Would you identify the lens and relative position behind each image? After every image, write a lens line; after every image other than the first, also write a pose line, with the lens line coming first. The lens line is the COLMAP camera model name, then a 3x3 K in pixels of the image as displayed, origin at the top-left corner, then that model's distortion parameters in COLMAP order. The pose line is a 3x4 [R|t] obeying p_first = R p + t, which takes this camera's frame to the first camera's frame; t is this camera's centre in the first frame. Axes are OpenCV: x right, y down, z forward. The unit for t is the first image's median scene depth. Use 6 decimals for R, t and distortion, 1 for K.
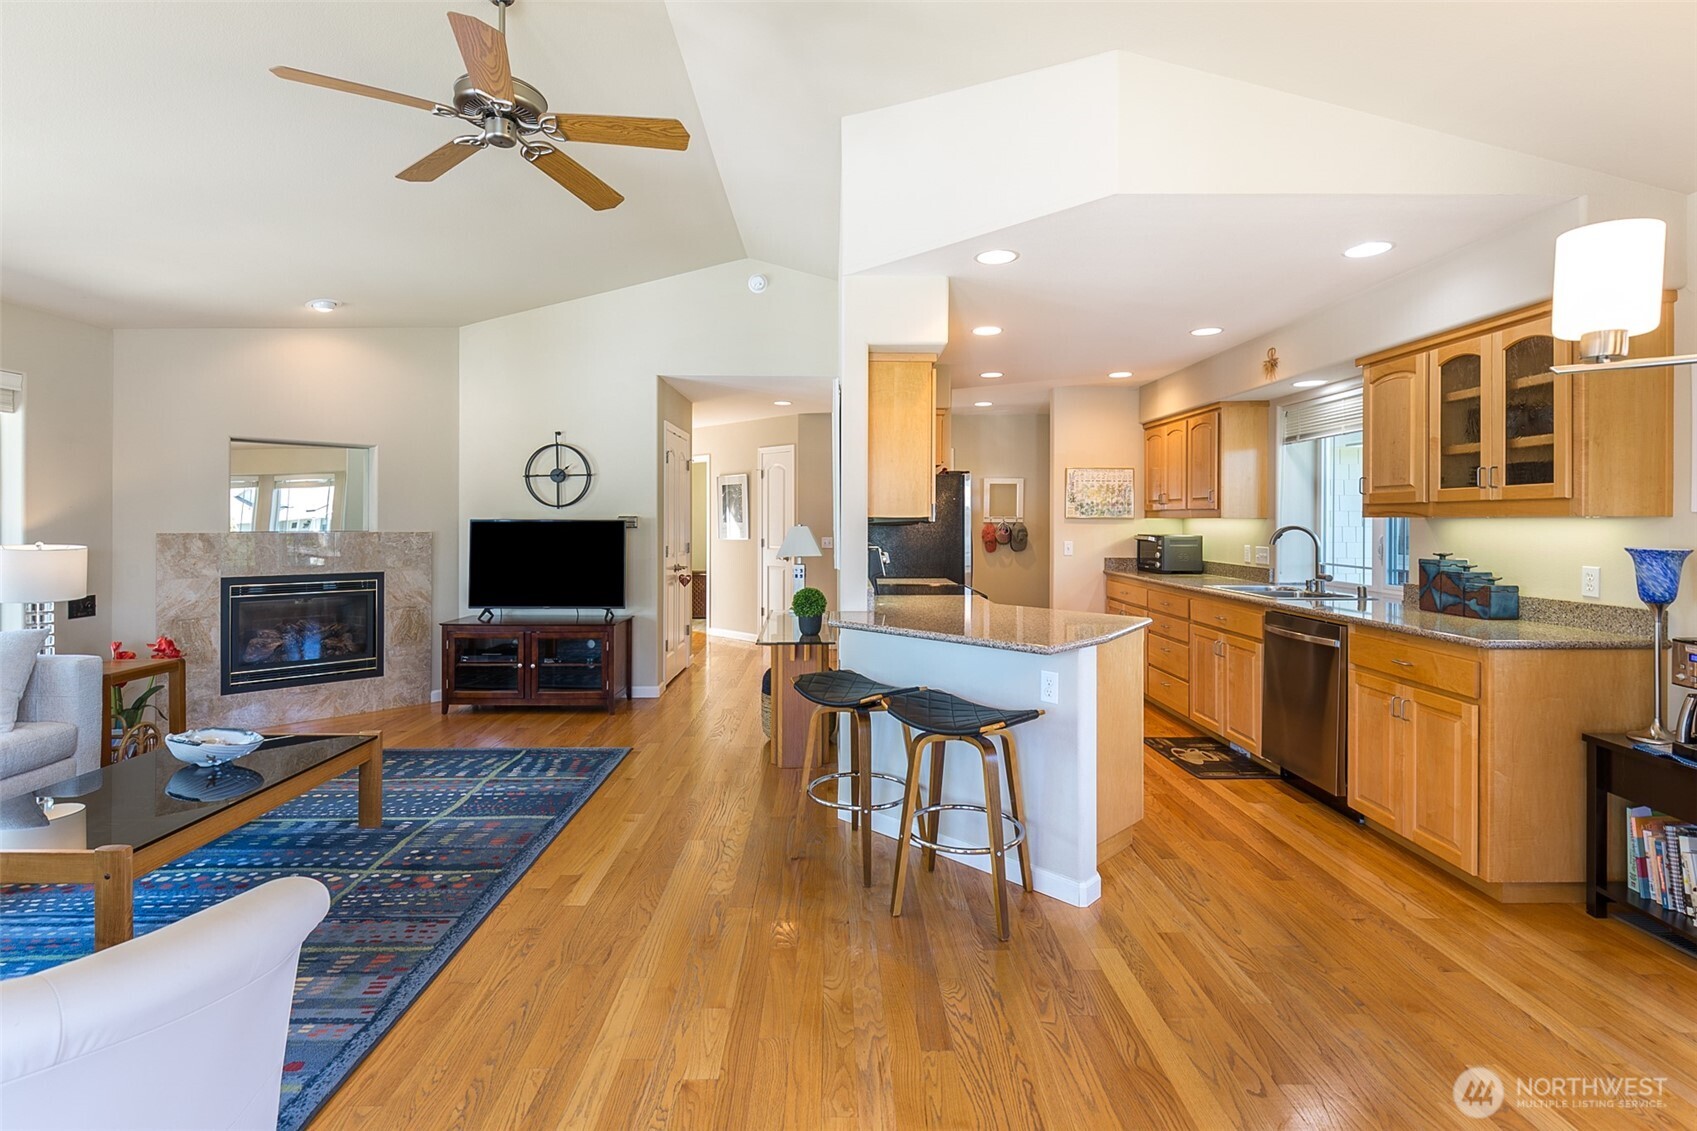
lens RADIAL K [[780.7, 0, 820.2], [0, 780.7, 522.0], [0, 0, 1]] dist [0.010232, -0.005860]
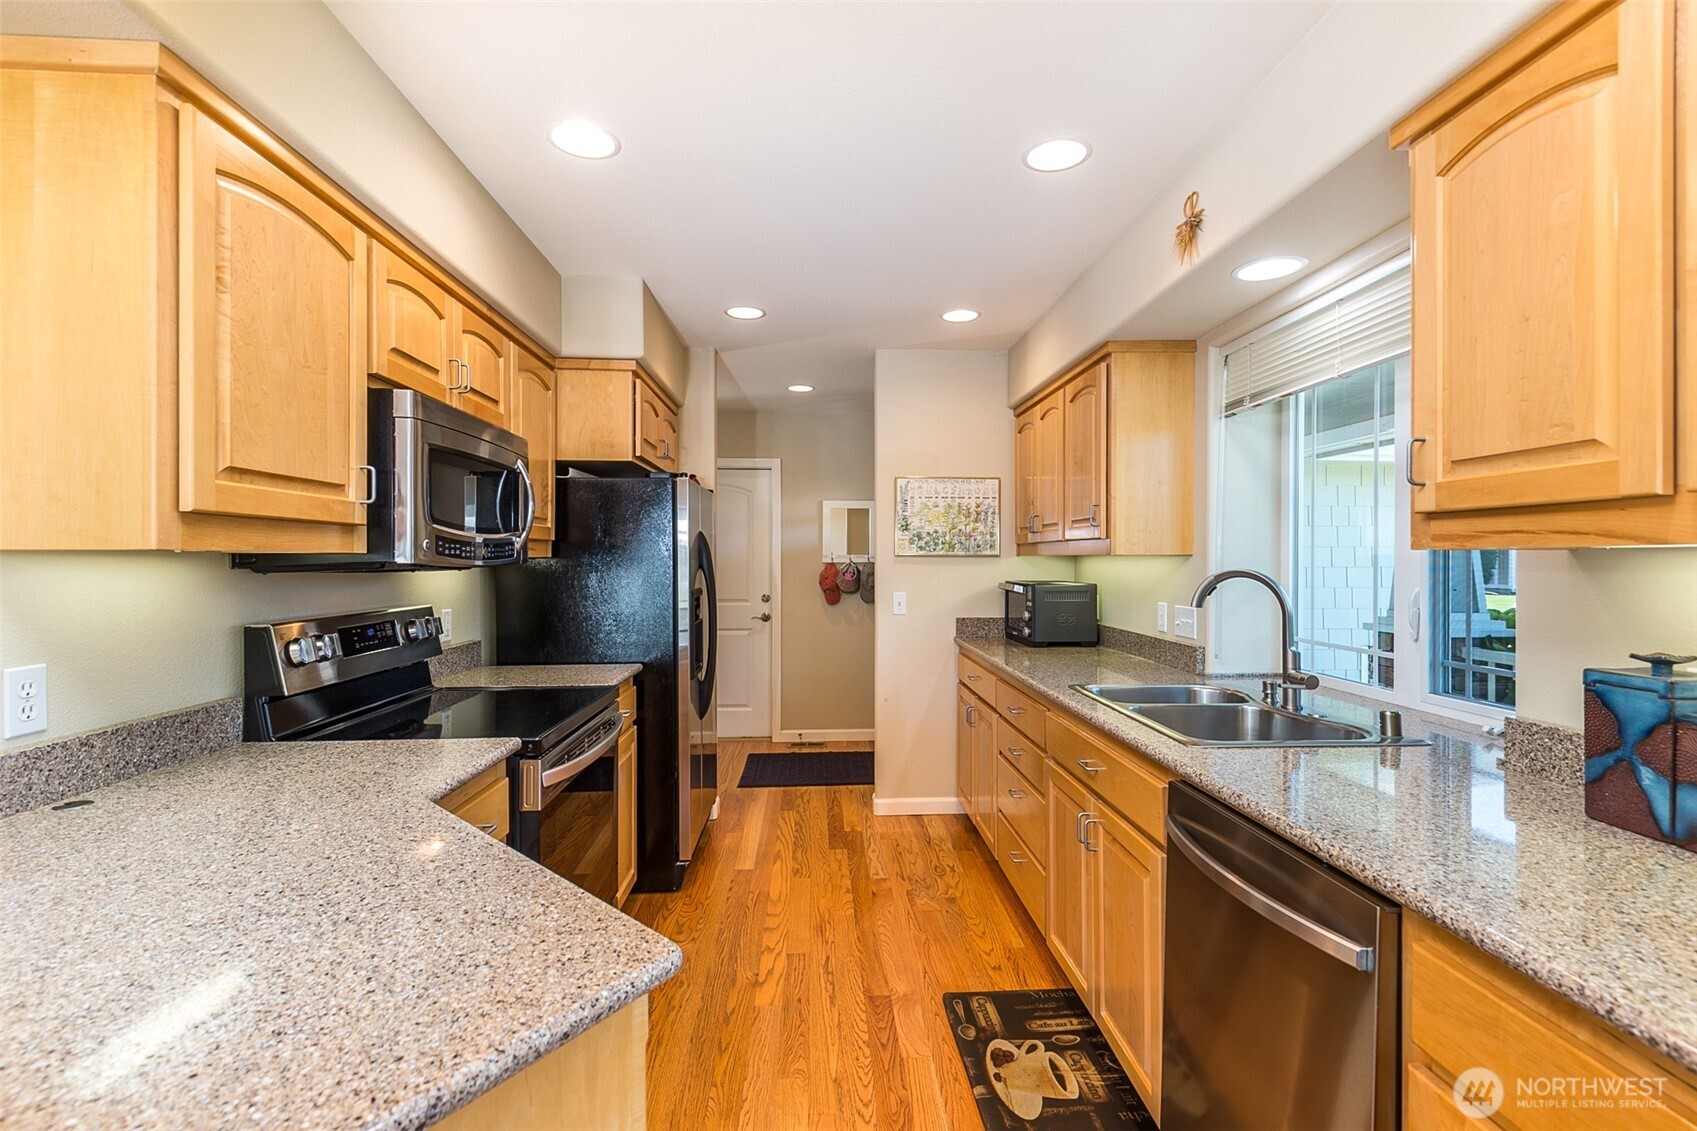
lens RADIAL K [[780.7, 0, 831.0], [0, 780.7, 558.6], [0, 0, 1]] dist [0.010232, -0.005860]
pose [[0.998472, -0.001799, 0.055233, 0.394237], [0.002032, 0.999989, -0.004153, -0.000252], [-0.055225, 0.004259, 0.998465, 0.640594]]
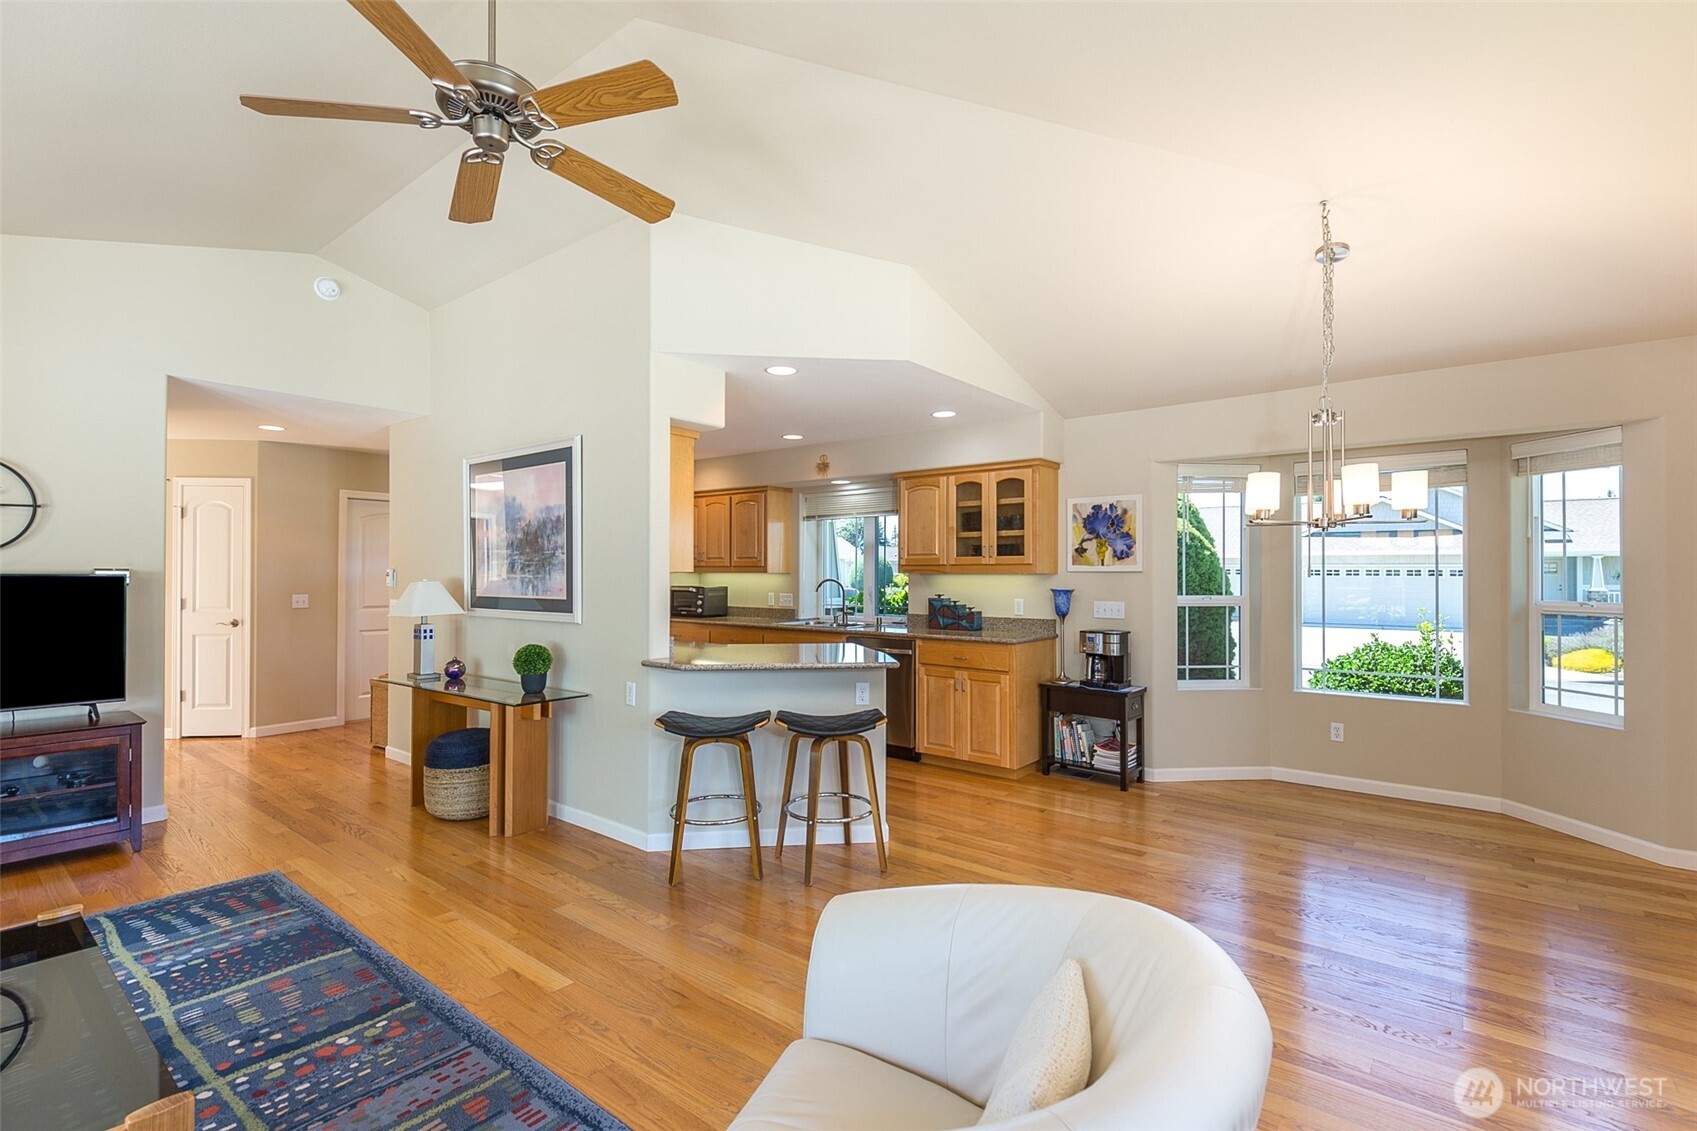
lens RADIAL K [[780.7, 0, 811.9], [0, 780.7, 563.6], [0, 0, 1]] dist [0.010232, -0.005860]
pose [[0.642392, 0.011692, 0.766287, -0.627477], [0.000259, 0.999880, -0.015474, -0.000653], [-0.766376, 0.010139, 0.642312, 0.121221]]
